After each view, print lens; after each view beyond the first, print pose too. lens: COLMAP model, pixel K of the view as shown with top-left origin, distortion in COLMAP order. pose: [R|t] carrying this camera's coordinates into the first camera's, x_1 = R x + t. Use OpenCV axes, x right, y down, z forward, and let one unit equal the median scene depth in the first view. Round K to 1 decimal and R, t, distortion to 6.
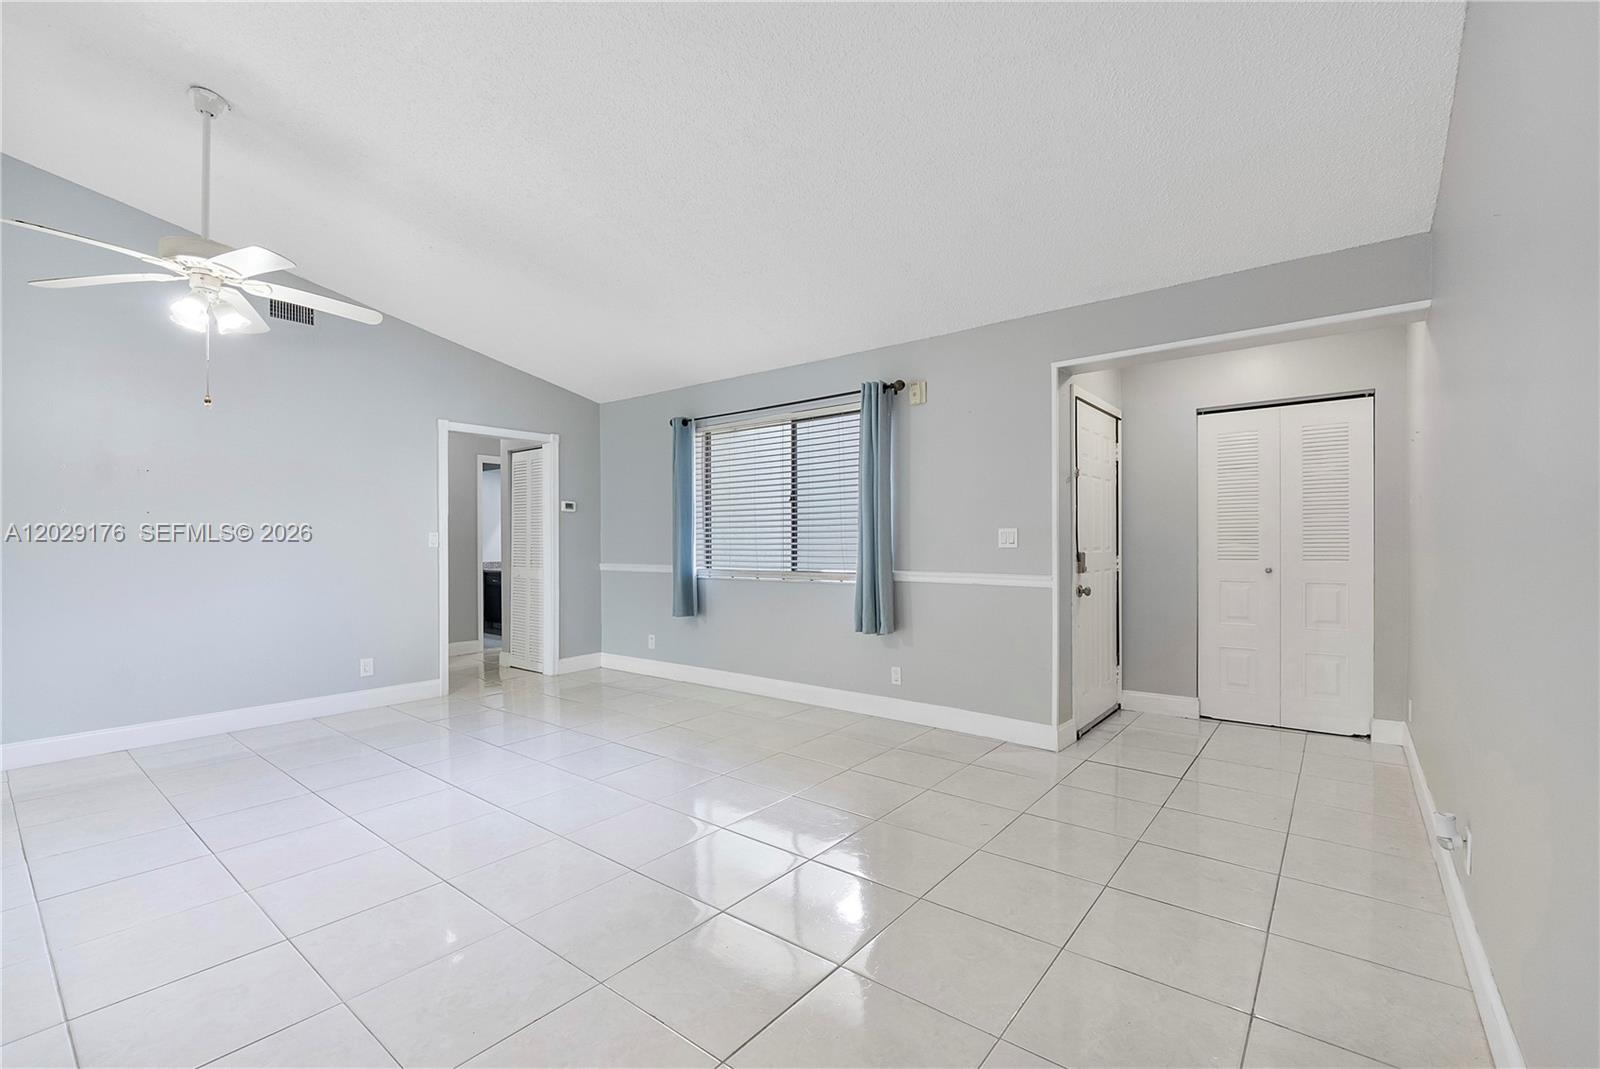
lens RADIAL K [[702.6, 0, 799.2], [0, 702.6, 546.3], [0, 0, 1]] dist [0.000136, -0.000022]
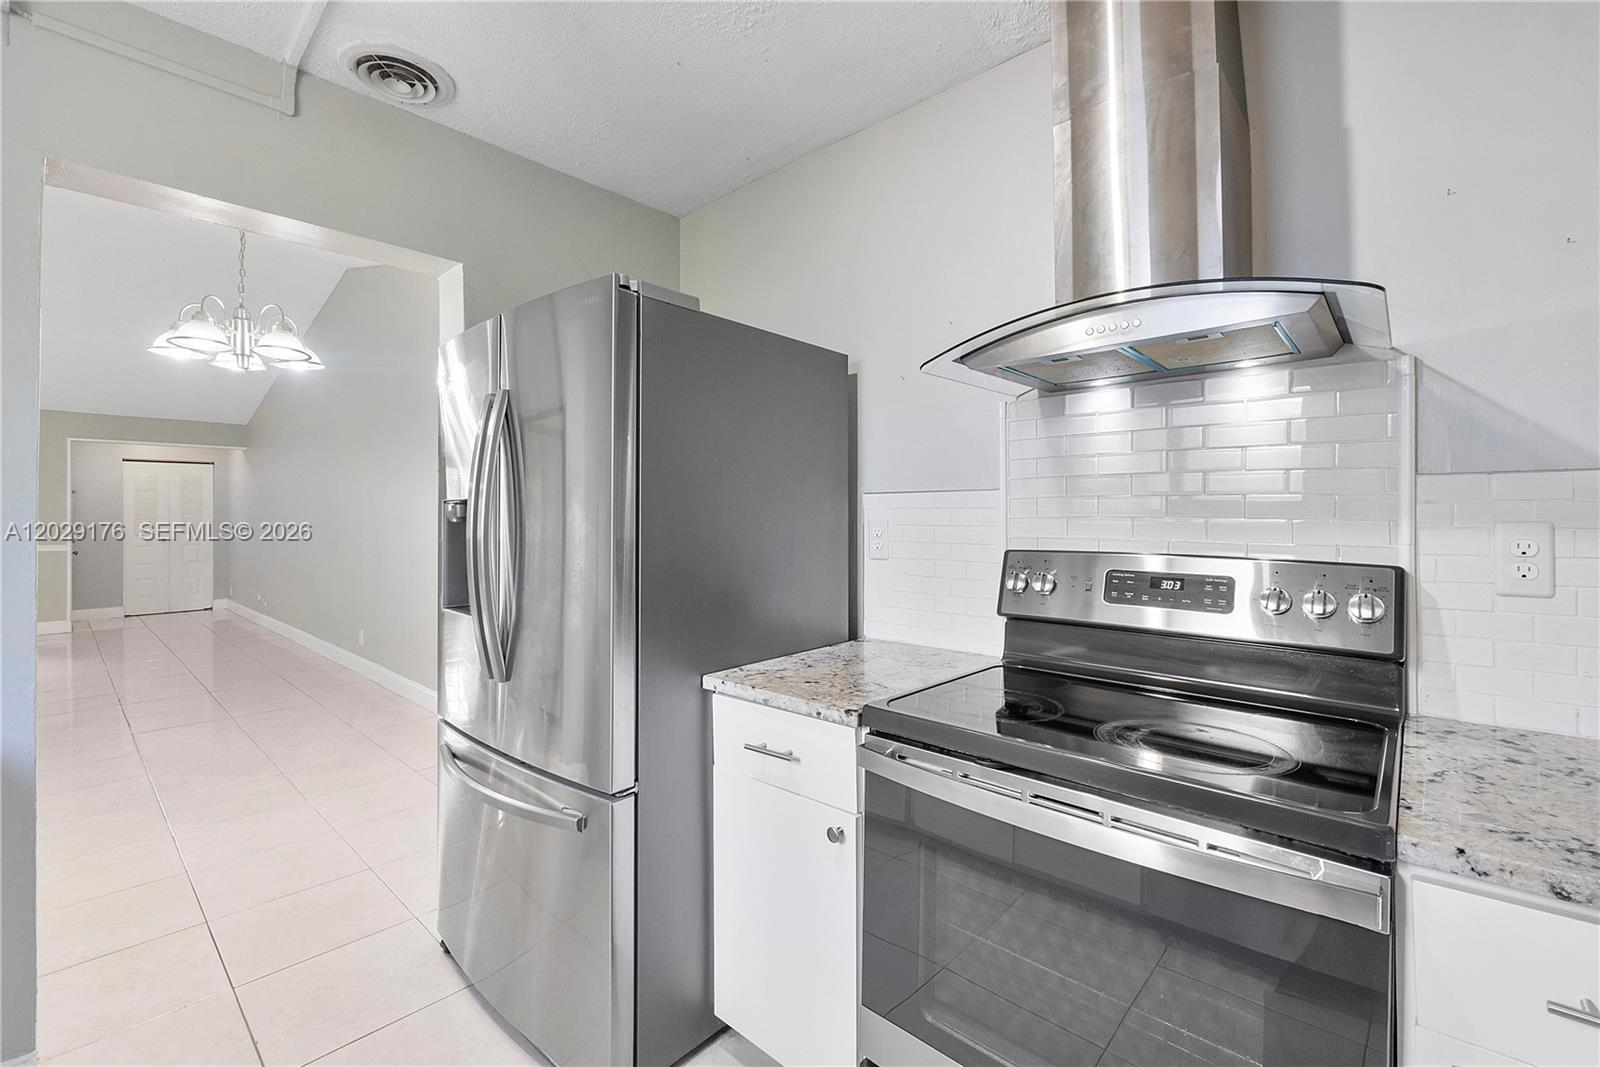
lens RADIAL K [[682.6, 0, 801.0], [0, 682.6, 519.4], [0, 0, 1]] dist [-0.003001, -0.000252]
pose [[0.046021, -0.000660, 0.998940, -1.332736], [-0.001033, 0.999999, 0.000708, -0.031523], [-0.998940, -0.001064, 0.046020, -1.045139]]
